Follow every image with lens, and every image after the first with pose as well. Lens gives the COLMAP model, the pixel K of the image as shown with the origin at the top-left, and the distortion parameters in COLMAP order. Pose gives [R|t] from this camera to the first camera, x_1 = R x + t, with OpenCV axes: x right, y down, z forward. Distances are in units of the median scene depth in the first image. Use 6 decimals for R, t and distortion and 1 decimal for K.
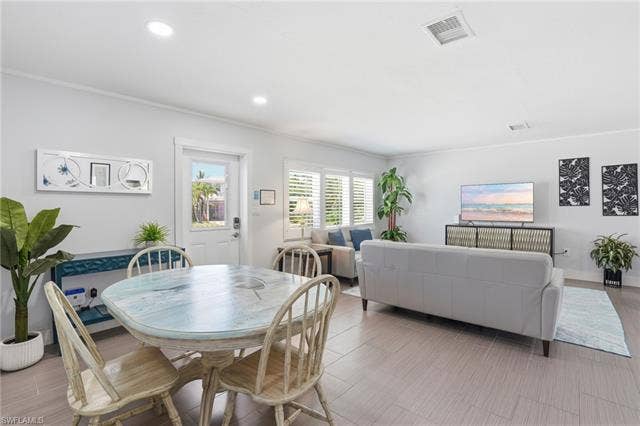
lens RADIAL K [[292.2, 0, 320.0], [0, 292.2, 213.0], [0, 0, 1]] dist [-0.002859, 0.000398]
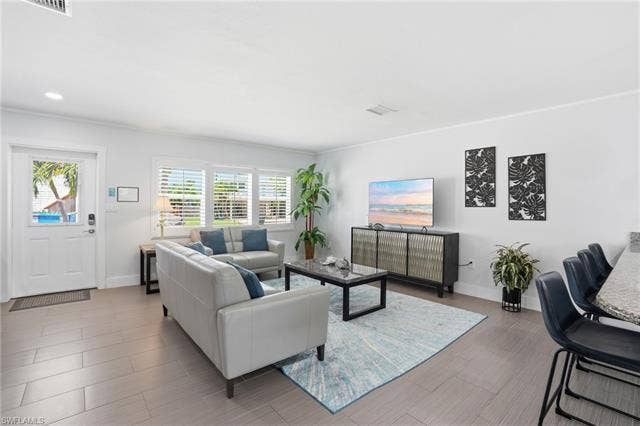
lens RADIAL K [[292.2, 0, 320.0], [0, 292.2, 213.0], [0, 0, 1]] dist [-0.002859, 0.000398]
pose [[0.983963, 0.015924, -0.177661, 0.578460], [-0.015628, 0.999873, 0.003065, -0.003515], [0.177687, -0.000239, 0.984087, 0.121612]]
